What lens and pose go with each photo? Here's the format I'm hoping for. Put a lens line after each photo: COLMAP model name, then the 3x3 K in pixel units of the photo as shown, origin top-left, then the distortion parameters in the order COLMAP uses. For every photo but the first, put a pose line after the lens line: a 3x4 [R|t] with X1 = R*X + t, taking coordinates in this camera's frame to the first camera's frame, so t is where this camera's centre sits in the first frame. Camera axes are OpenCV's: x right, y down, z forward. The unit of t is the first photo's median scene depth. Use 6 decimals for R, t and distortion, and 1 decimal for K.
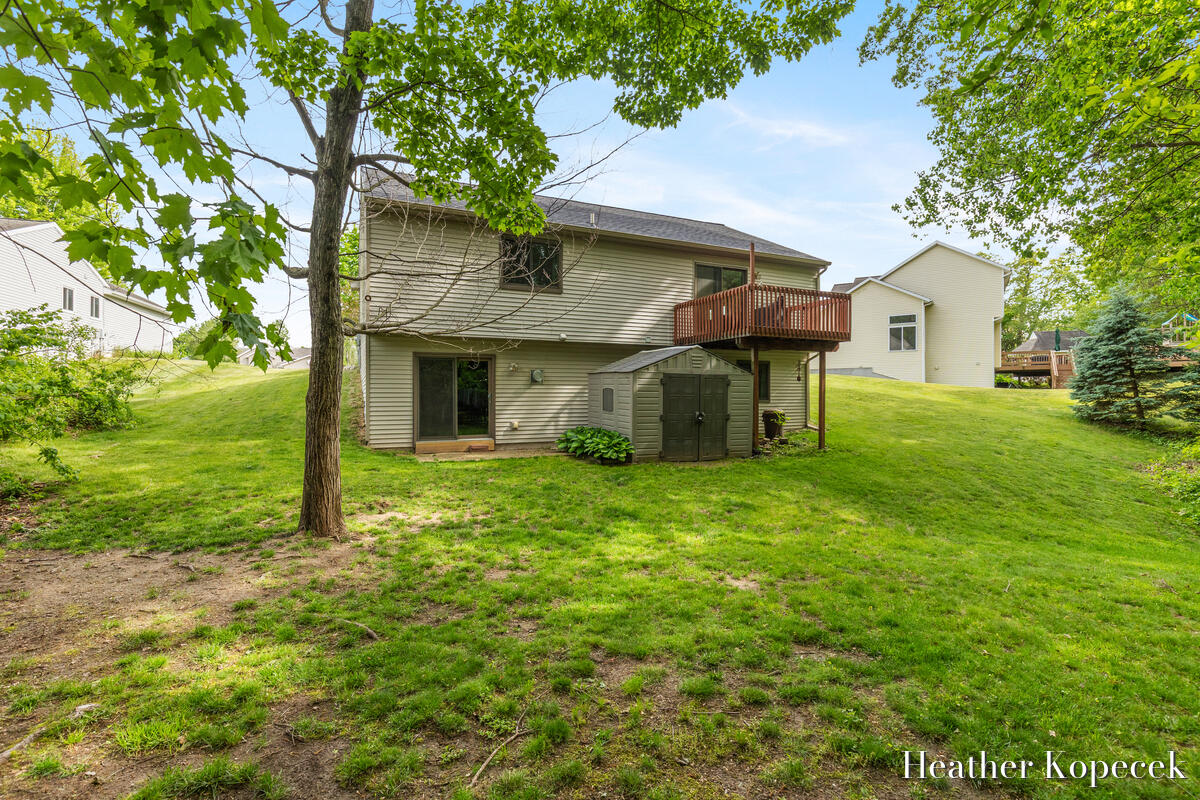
lens RADIAL K [[546.5, 0, 604.2], [0, 546.5, 401.4], [0, 0, 1]] dist [0.001030, -0.000281]
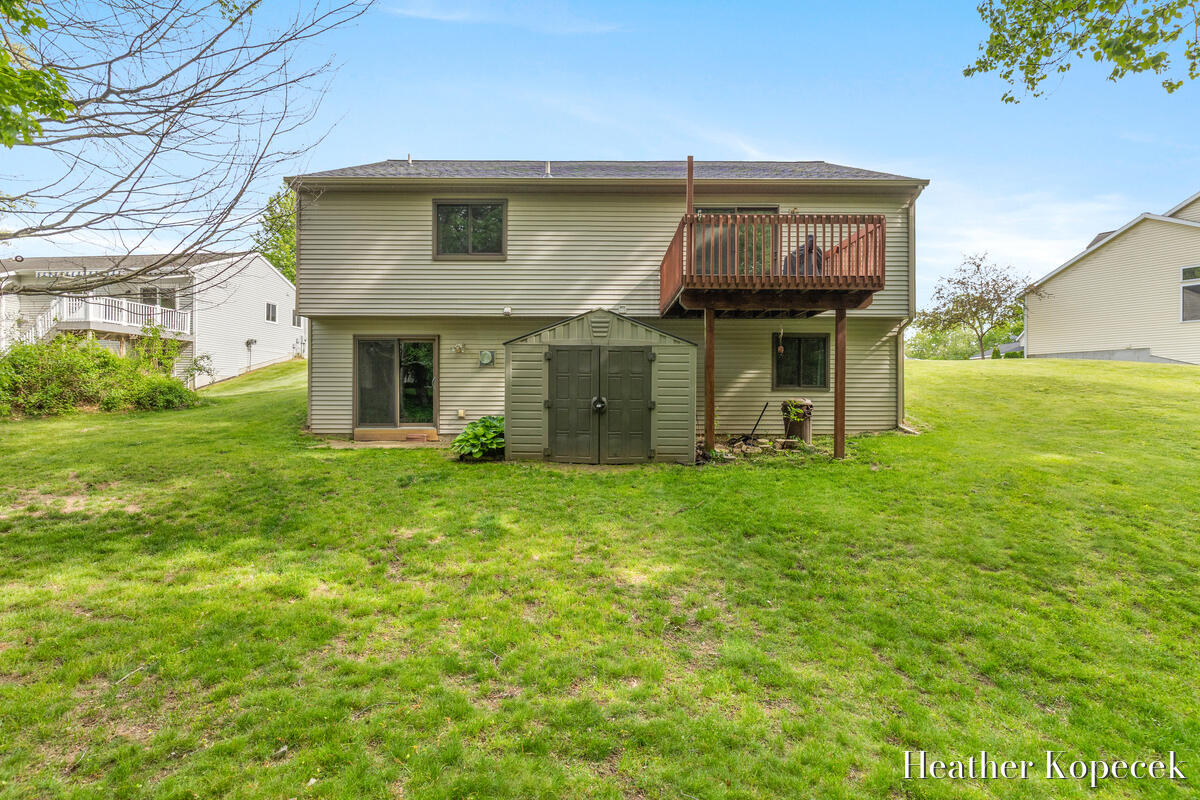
lens RADIAL K [[546.5, 0, 598.6], [0, 546.5, 396.7], [0, 0, 1]] dist [0.001030, -0.000281]
pose [[0.907673, 0.003683, -0.419662, 0.420670], [-0.007856, 0.999935, -0.008217, 0.021694], [0.419605, 0.010755, 0.907643, 0.292854]]
